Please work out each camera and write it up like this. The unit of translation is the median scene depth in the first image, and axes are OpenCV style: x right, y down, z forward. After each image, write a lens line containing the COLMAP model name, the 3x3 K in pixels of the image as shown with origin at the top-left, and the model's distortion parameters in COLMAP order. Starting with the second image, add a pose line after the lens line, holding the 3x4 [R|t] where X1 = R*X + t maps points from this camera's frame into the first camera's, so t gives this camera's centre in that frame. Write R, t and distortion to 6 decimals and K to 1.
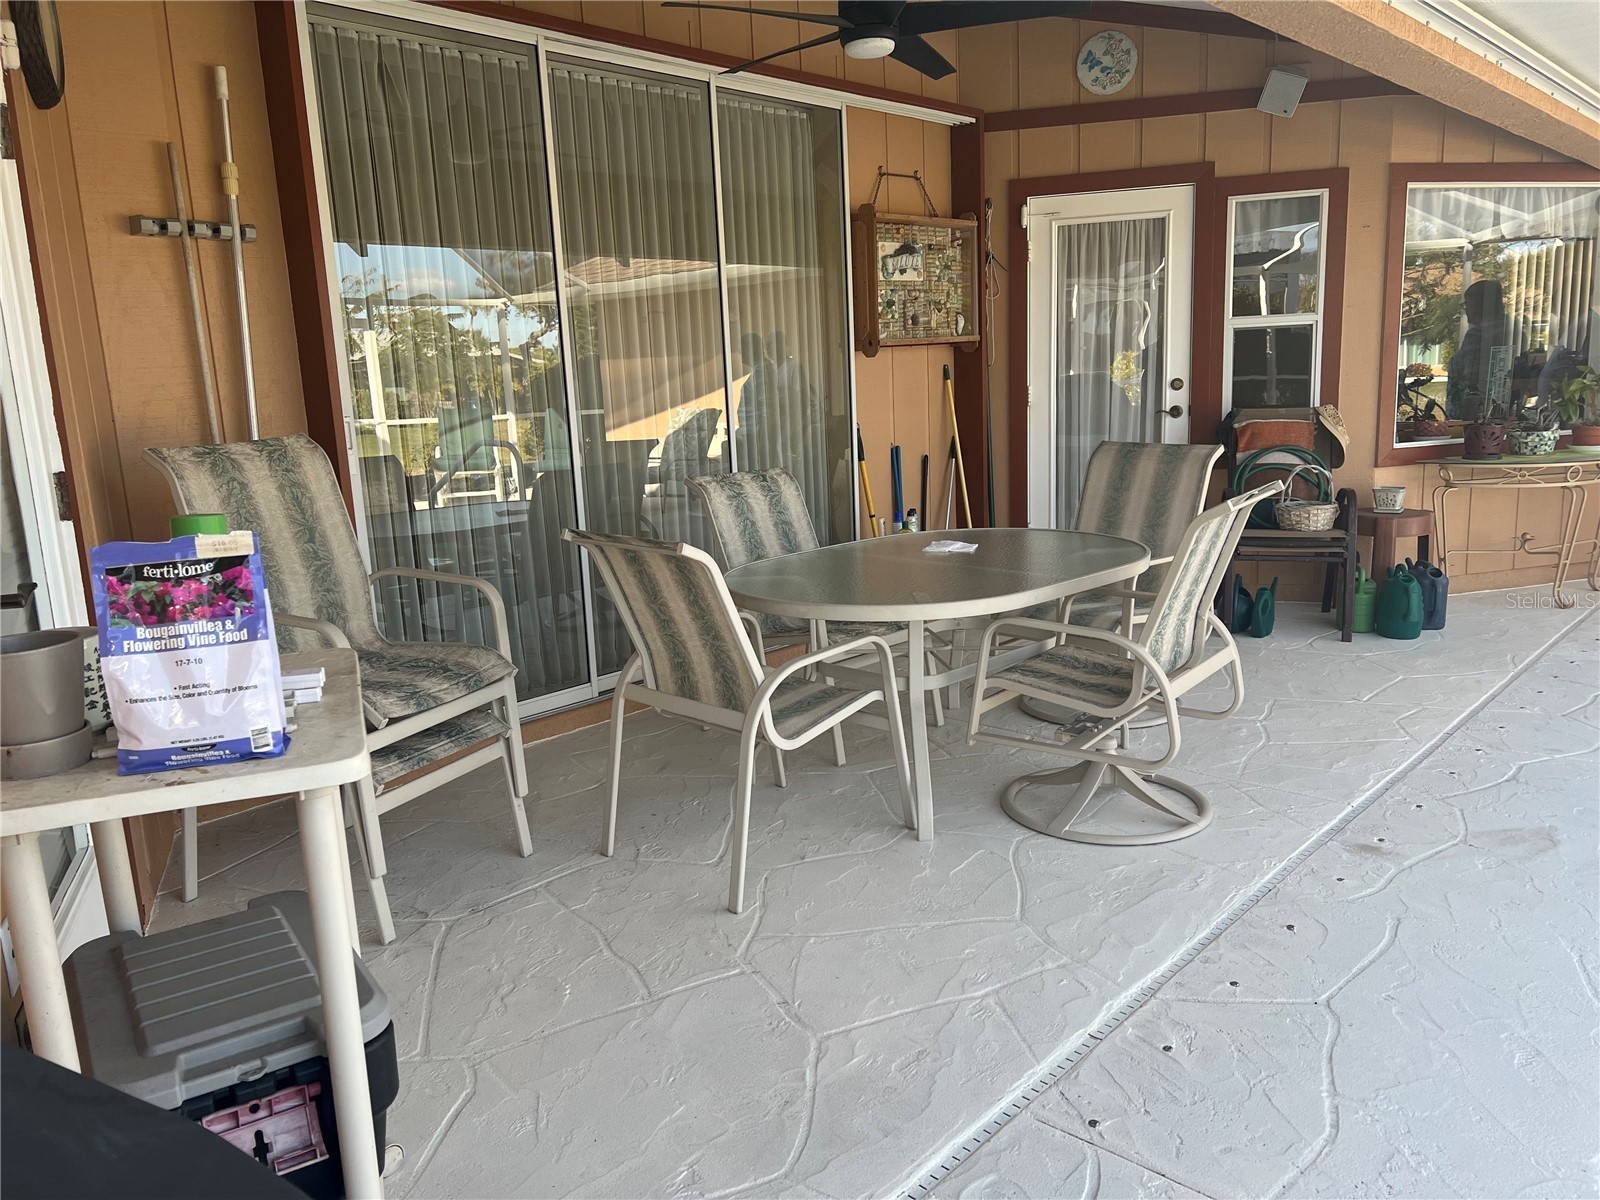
lens RADIAL K [[1202.3, 0, 792.6], [0, 1202.3, 607.3], [0, 0, 1]] dist [0.064468, -0.073328]
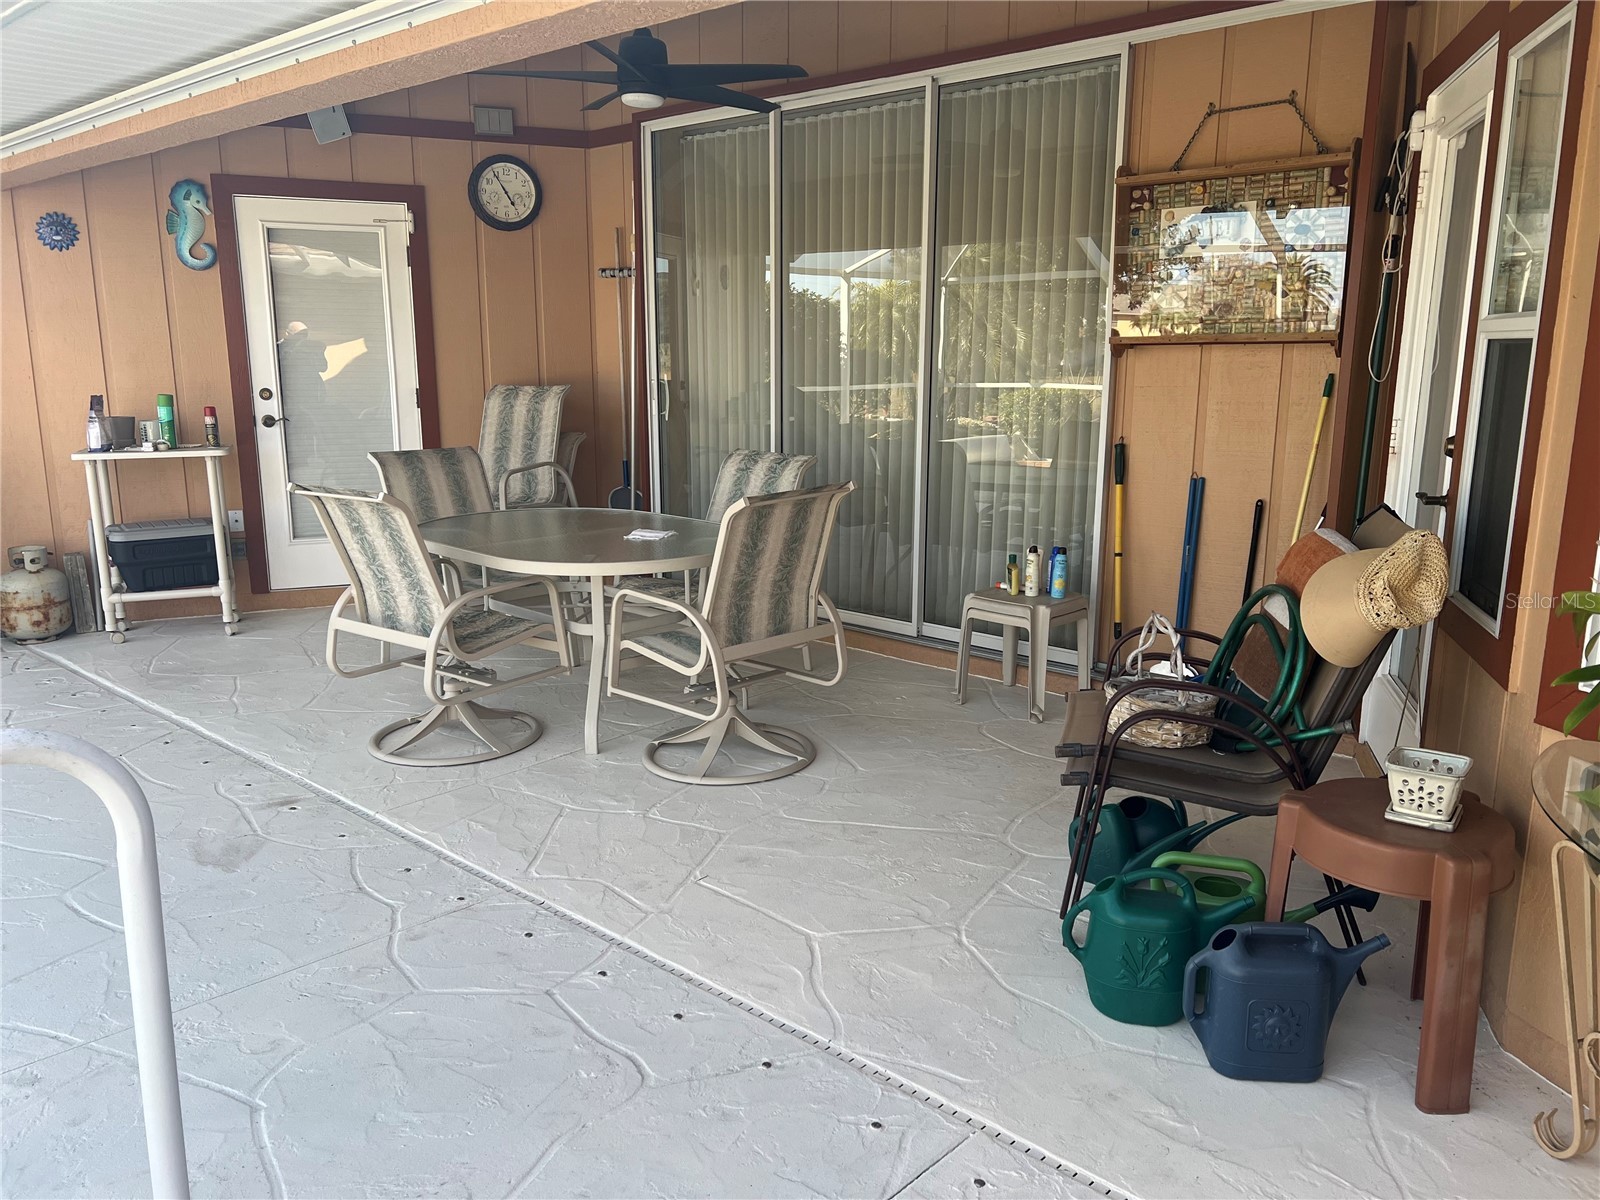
lens RADIAL K [[1202.3, 0, 796.7], [0, 1202.3, 598.2], [0, 0, 1]] dist [0.064468, -0.073328]
pose [[-0.002378, 0.246062, -0.969251, 0.861709], [-0.191820, 0.951143, 0.241936, -0.203340], [0.981427, 0.186497, 0.044937, 0.769409]]
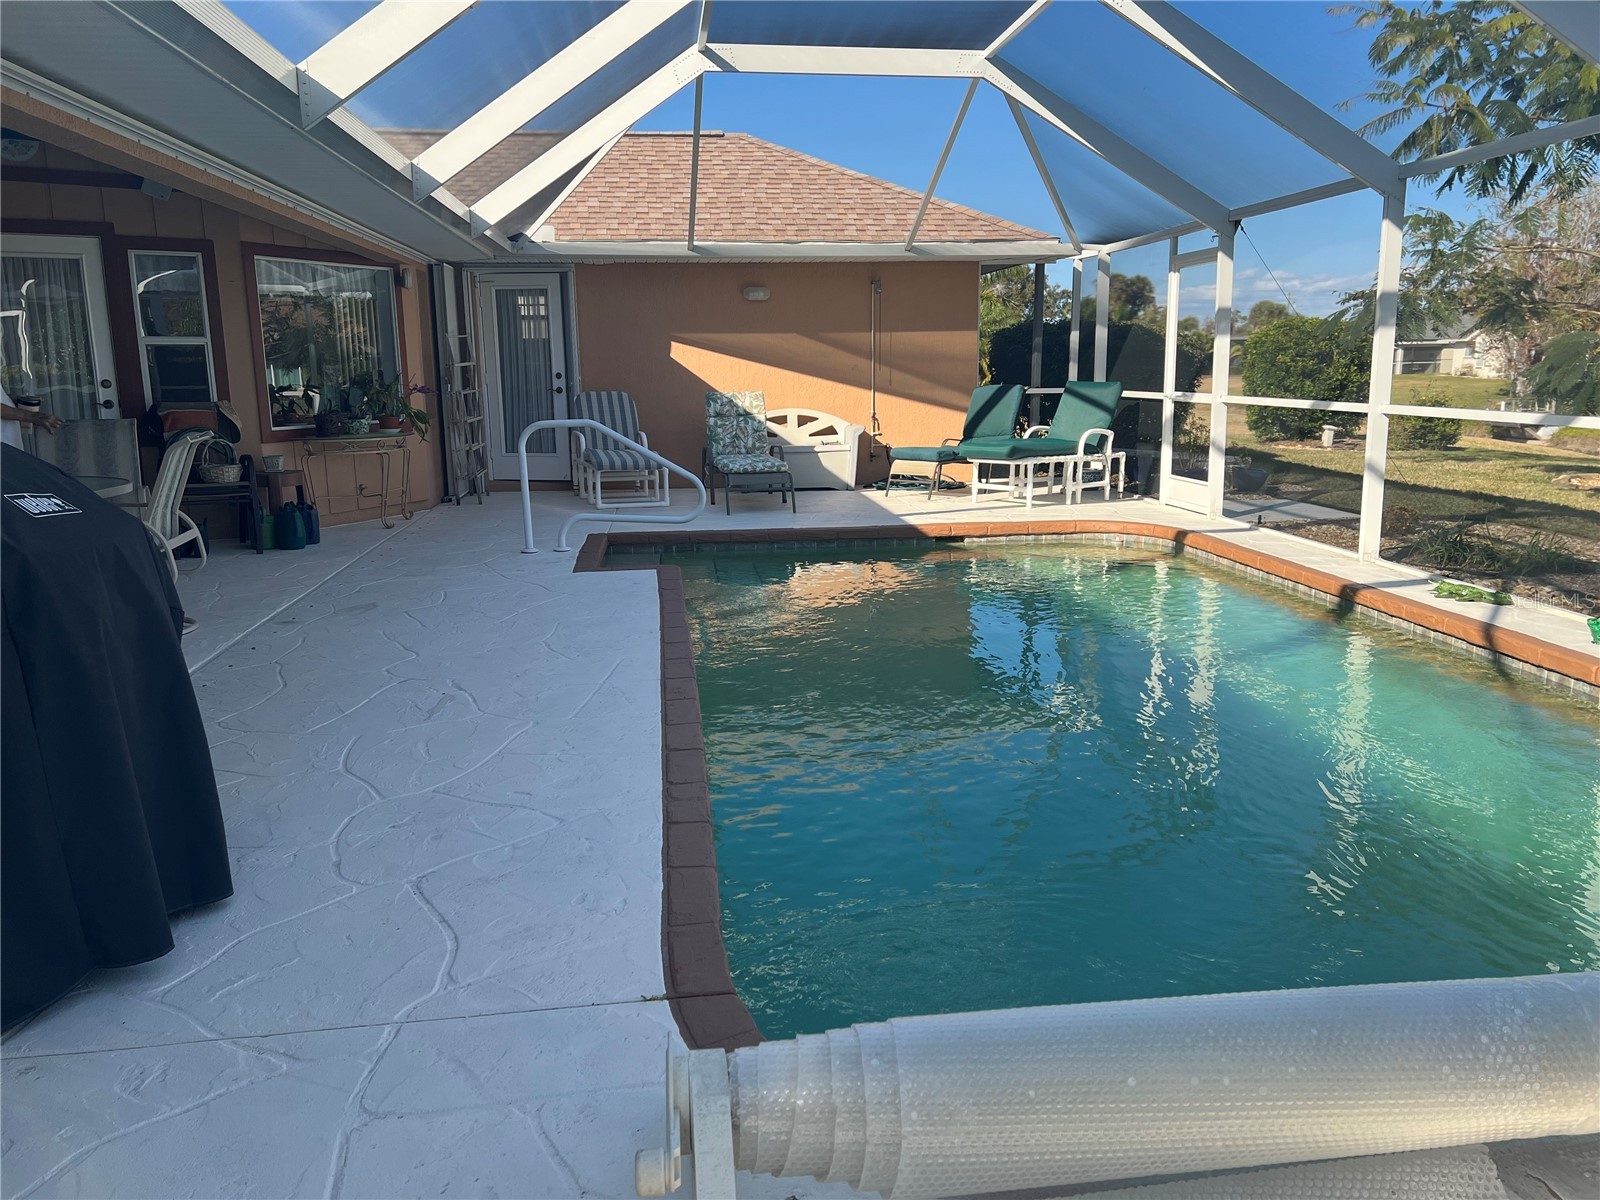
lens RADIAL K [[1202.3, 0, 799.5], [0, 1202.3, 605.2], [0, 0, 1]] dist [0.064468, -0.073328]
pose [[0.652338, -0.111800, 0.749637, -0.237751], [0.126550, 0.991243, 0.037709, 0.112900], [-0.747288, 0.070267, 0.660774, -0.479779]]
